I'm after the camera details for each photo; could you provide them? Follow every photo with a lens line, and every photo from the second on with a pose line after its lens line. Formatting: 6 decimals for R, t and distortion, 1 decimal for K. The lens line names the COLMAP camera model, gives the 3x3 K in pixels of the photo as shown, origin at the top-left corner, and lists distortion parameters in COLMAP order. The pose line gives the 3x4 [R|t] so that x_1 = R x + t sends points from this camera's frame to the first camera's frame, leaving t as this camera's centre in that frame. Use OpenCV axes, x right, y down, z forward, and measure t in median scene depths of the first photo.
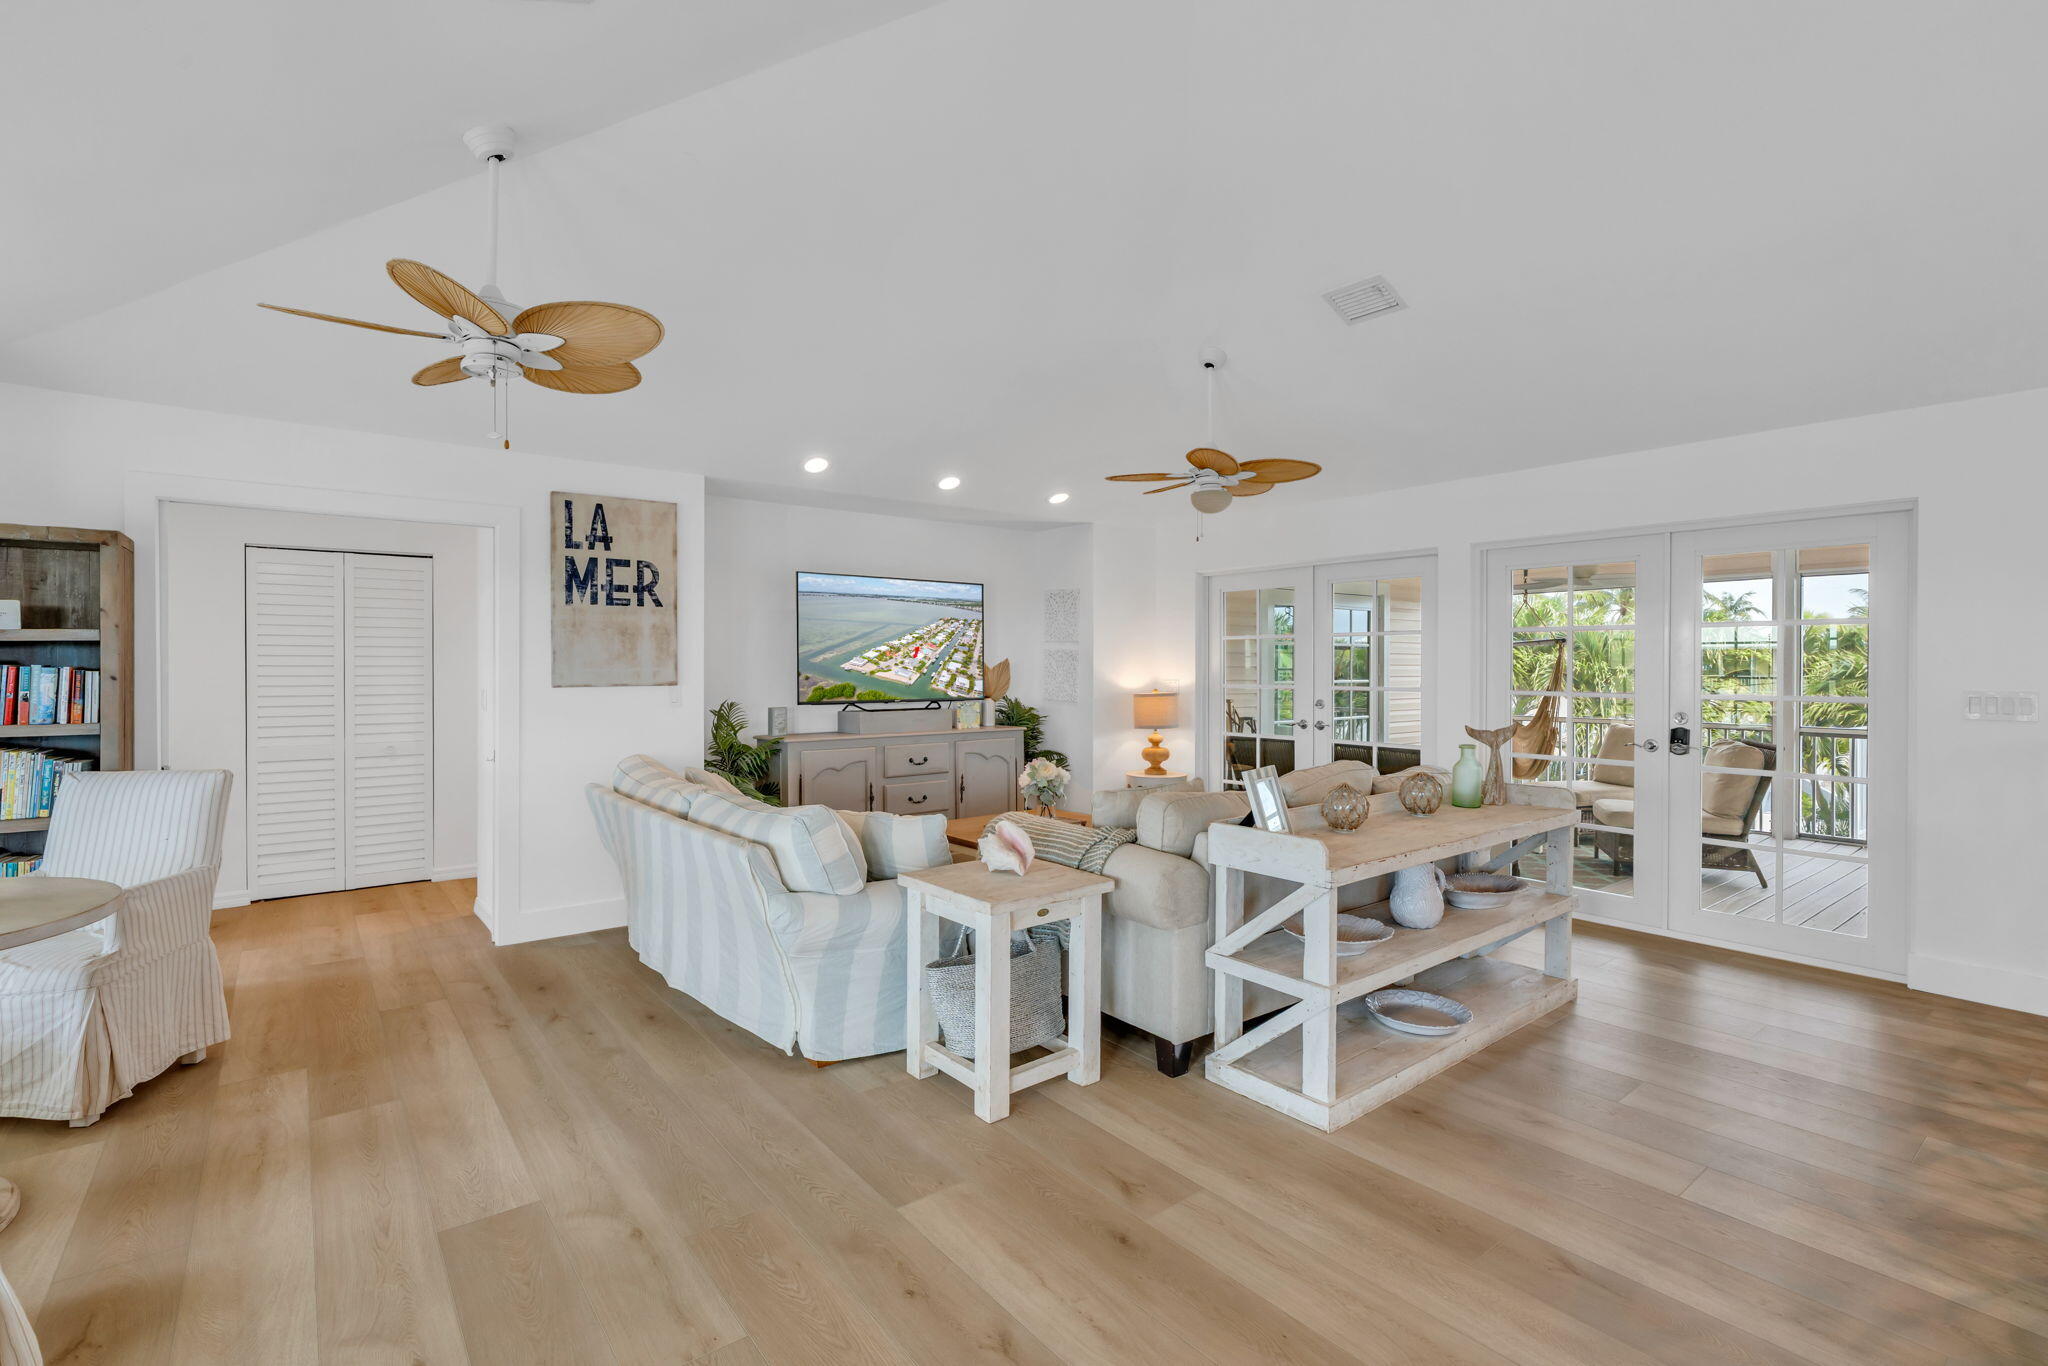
lens RADIAL K [[956.2, 0, 1018.1], [0, 956.2, 673.1], [0, 0, 1]] dist [-0.005663, 0.000219]
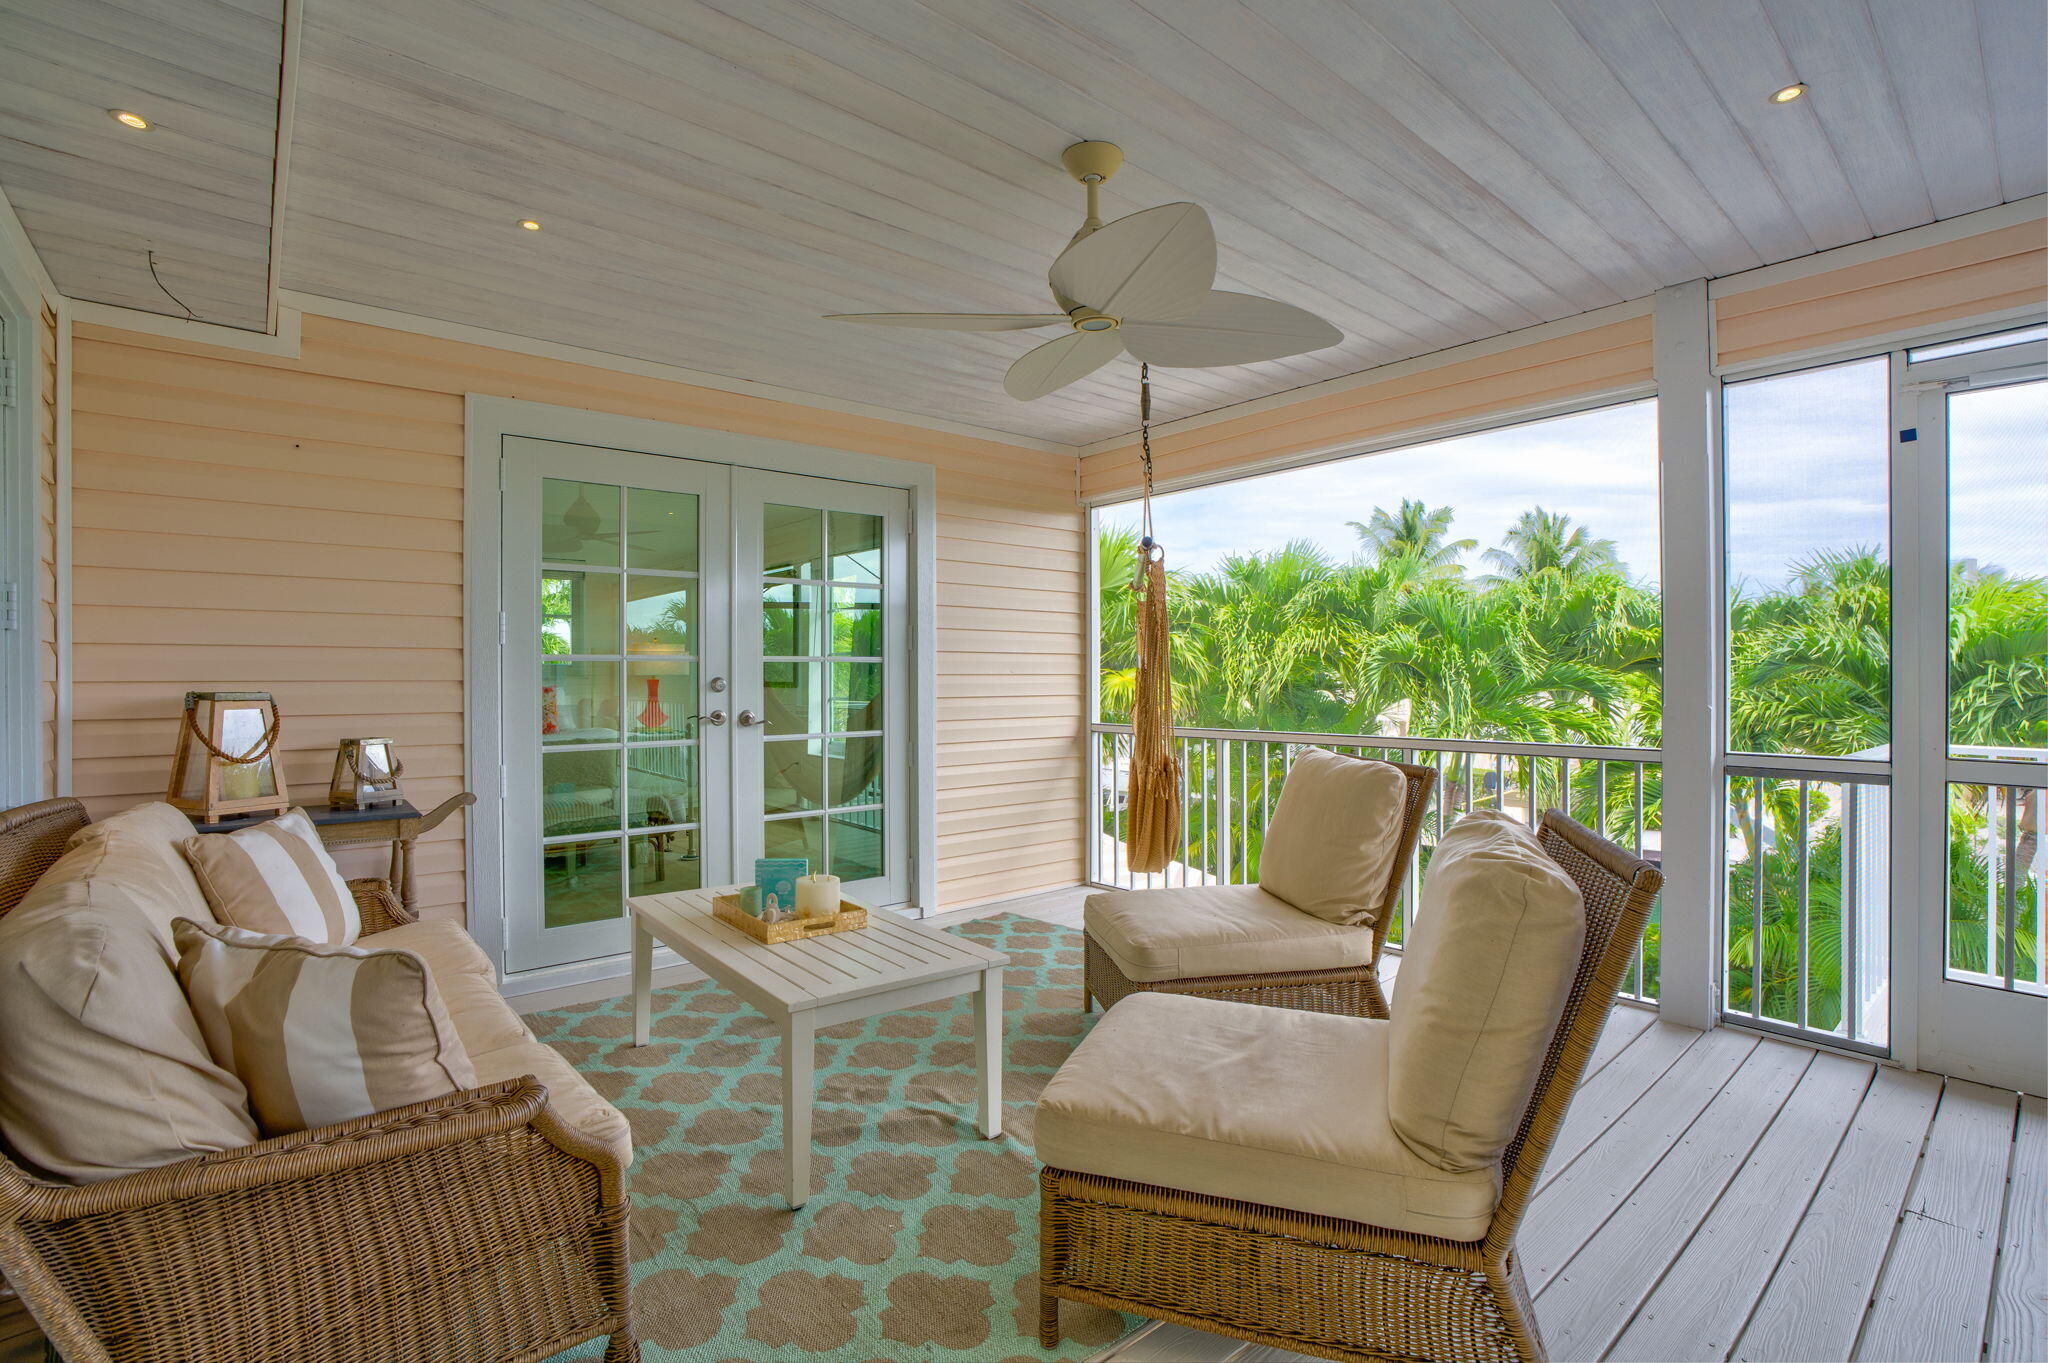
lens RADIAL K [[931.3, 0, 1034.9], [0, 931.3, 677.9], [0, 0, 1]] dist [-0.001414, -0.000802]
pose [[0.998841, -0.003654, 0.047995, 0.508226], [0.003970, 0.999971, -0.006490, 0.025299], [-0.047970, 0.006673, 0.998826, 0.616915]]
